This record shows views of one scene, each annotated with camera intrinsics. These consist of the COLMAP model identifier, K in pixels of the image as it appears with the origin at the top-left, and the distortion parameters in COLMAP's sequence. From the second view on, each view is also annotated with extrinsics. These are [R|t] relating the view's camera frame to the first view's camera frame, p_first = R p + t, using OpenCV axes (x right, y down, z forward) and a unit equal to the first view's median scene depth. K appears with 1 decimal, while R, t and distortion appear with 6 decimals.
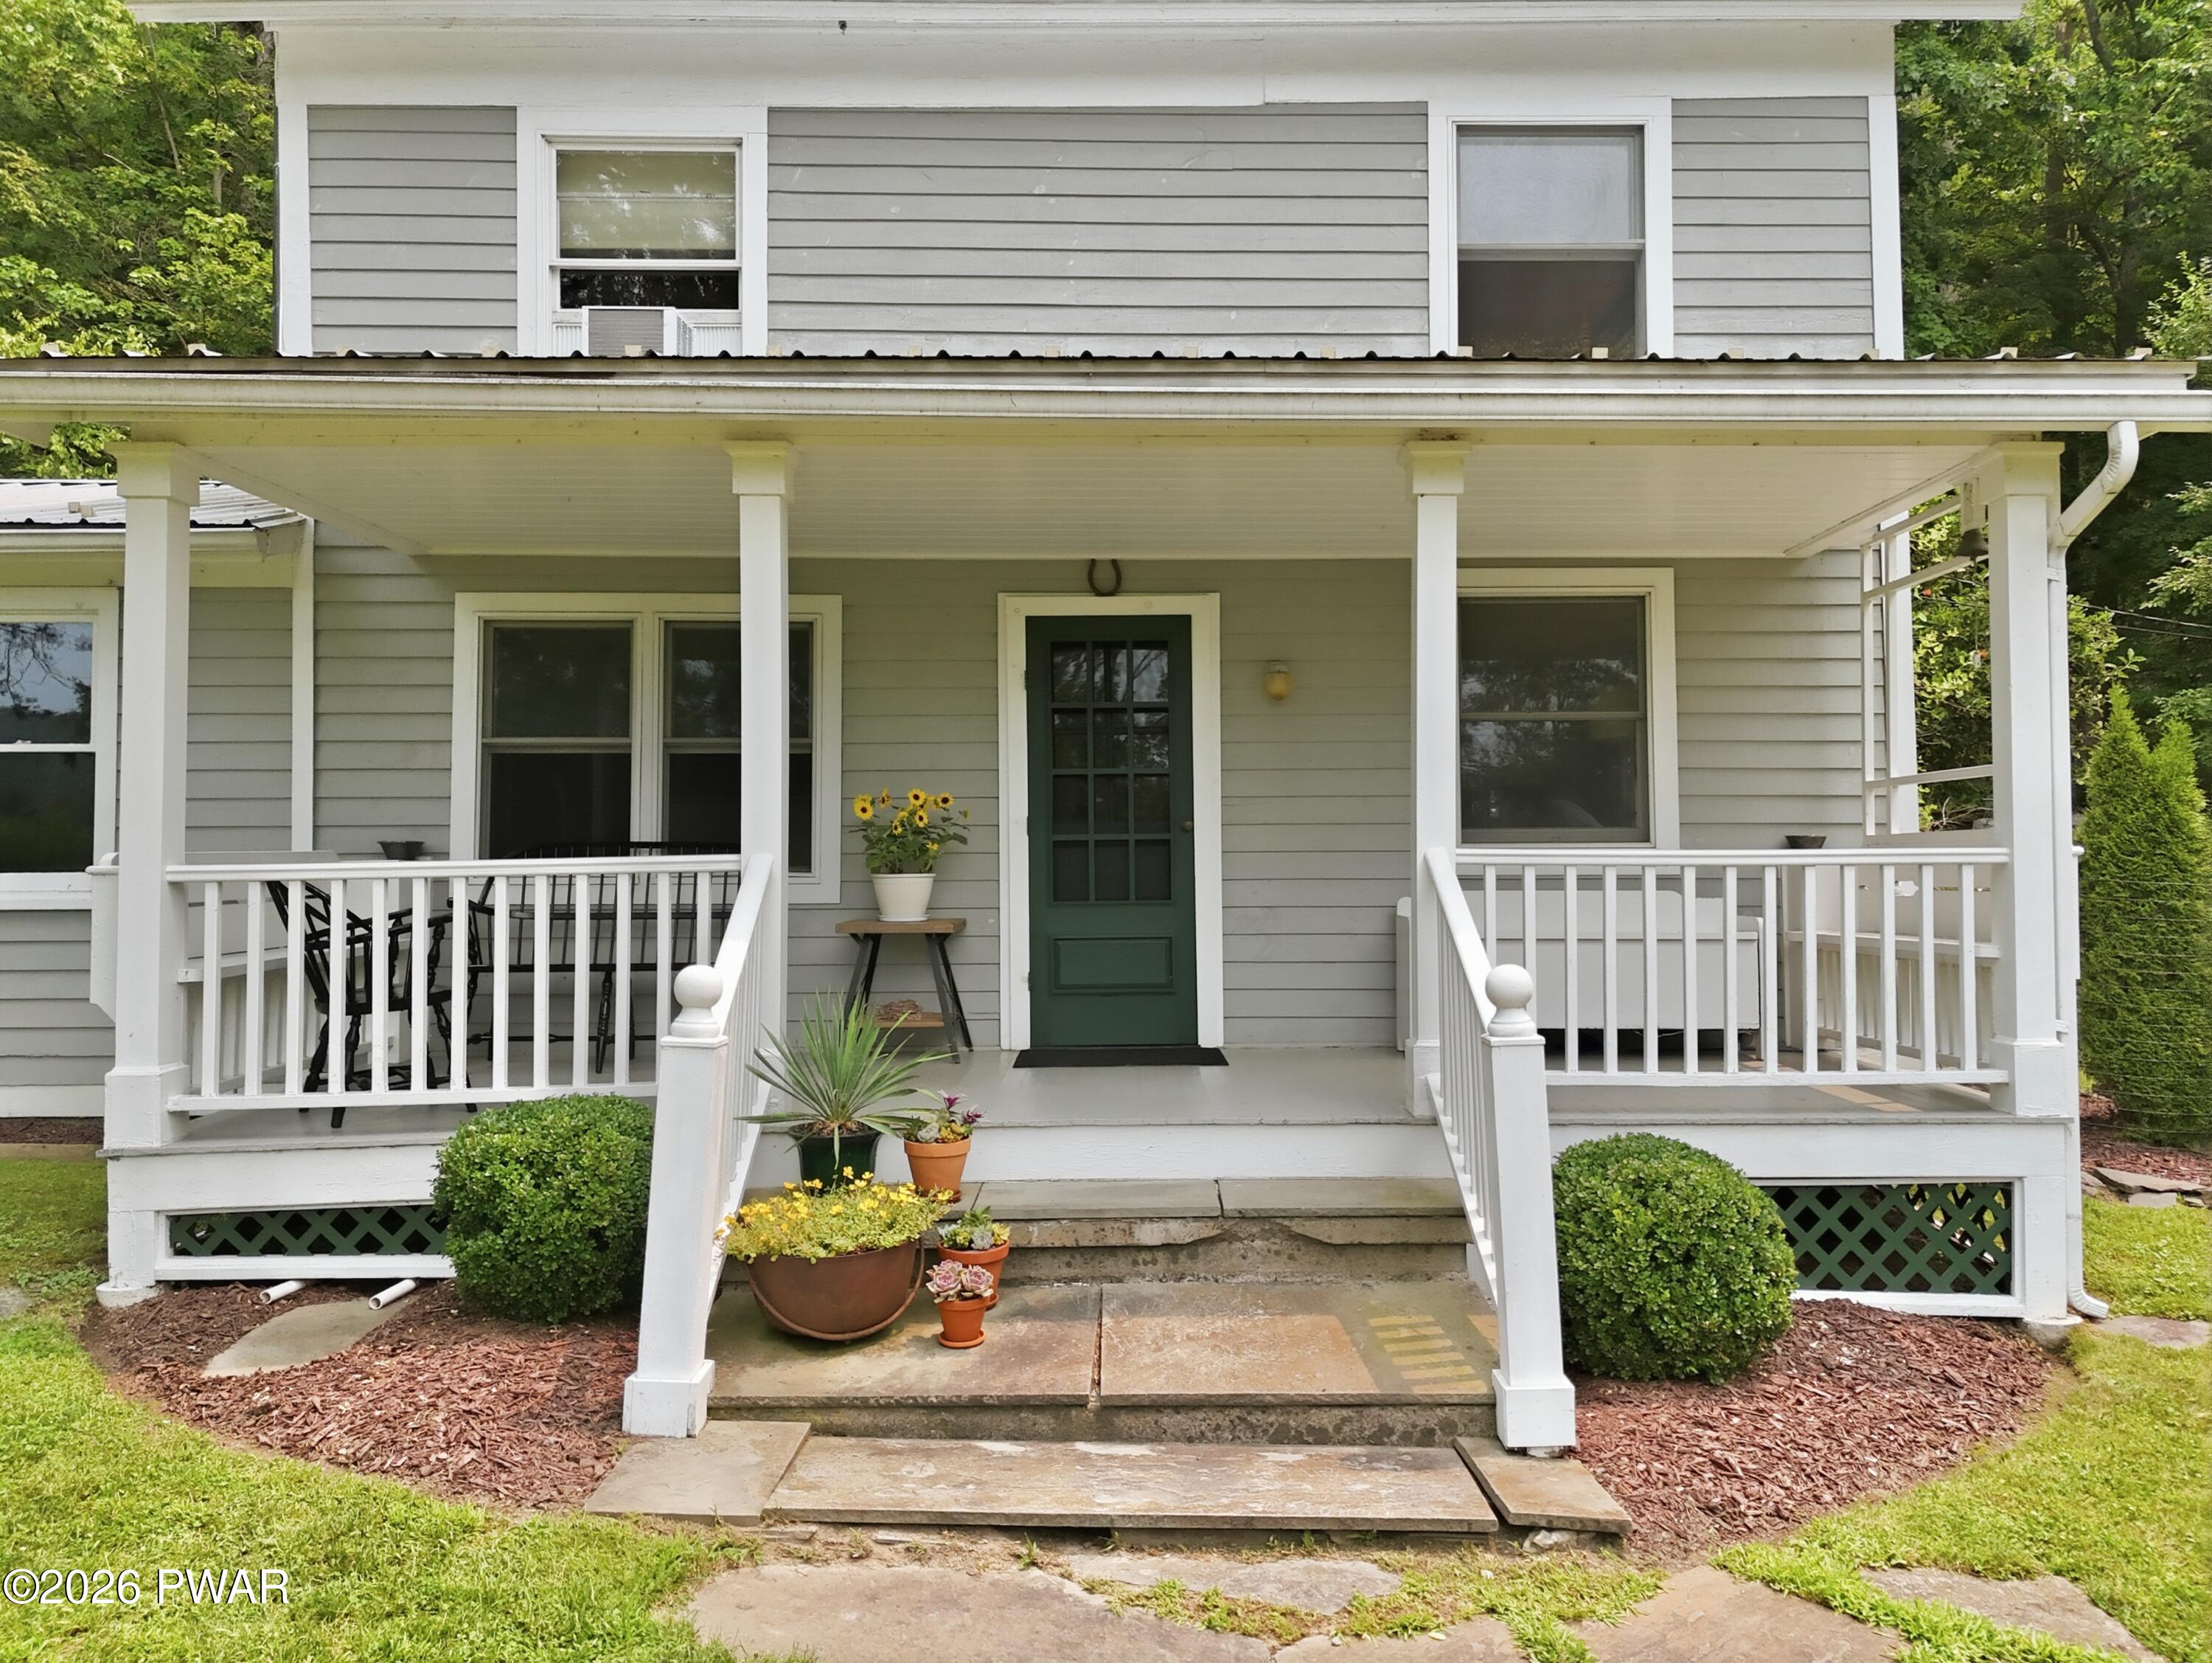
lens RADIAL K [[1547.4, 0, 1148.4], [0, 1547.4, 826.3], [0, 0, 1]] dist [0.085114, -0.000383]
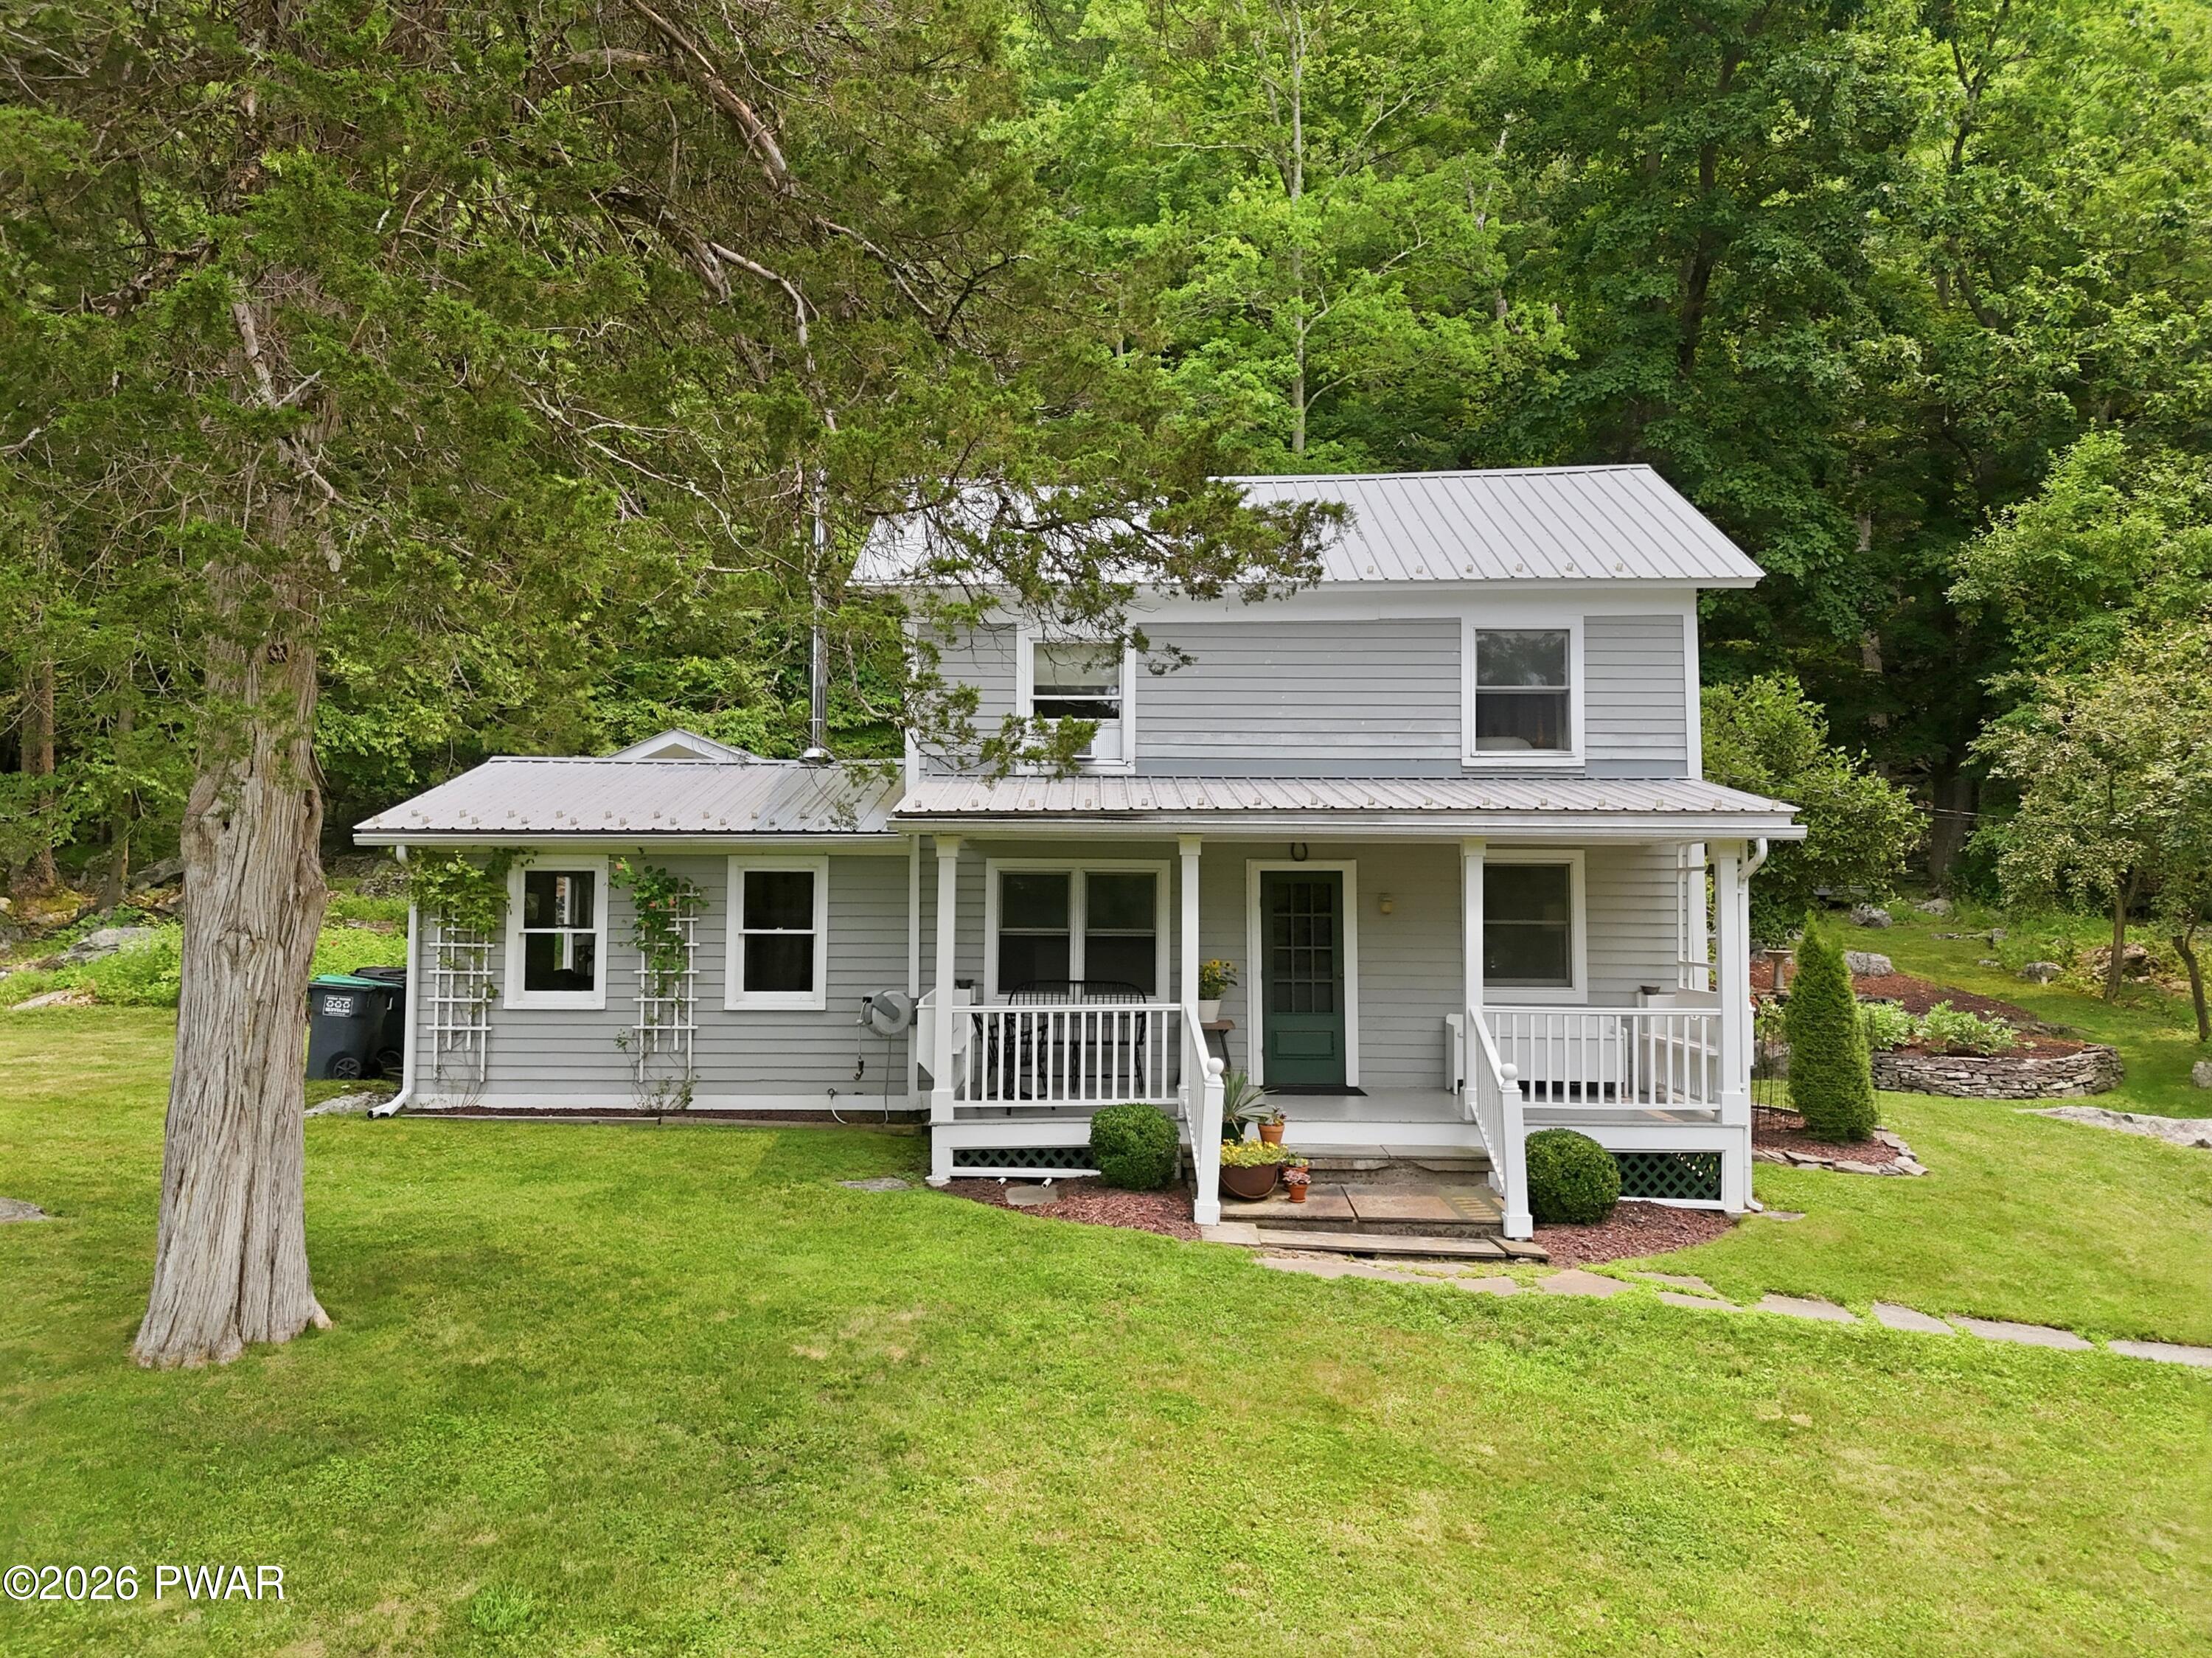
lens RADIAL K [[1570.7, 0, 1106.0], [0, 1570.7, 829.0], [0, 0, 1]] dist [0.230647, -0.345257]
pose [[0.999950, 0.009765, -0.002368, -0.374580], [-0.009786, 0.999910, -0.009138, -0.229458], [0.002279, 0.009161, 0.999955, -1.437638]]
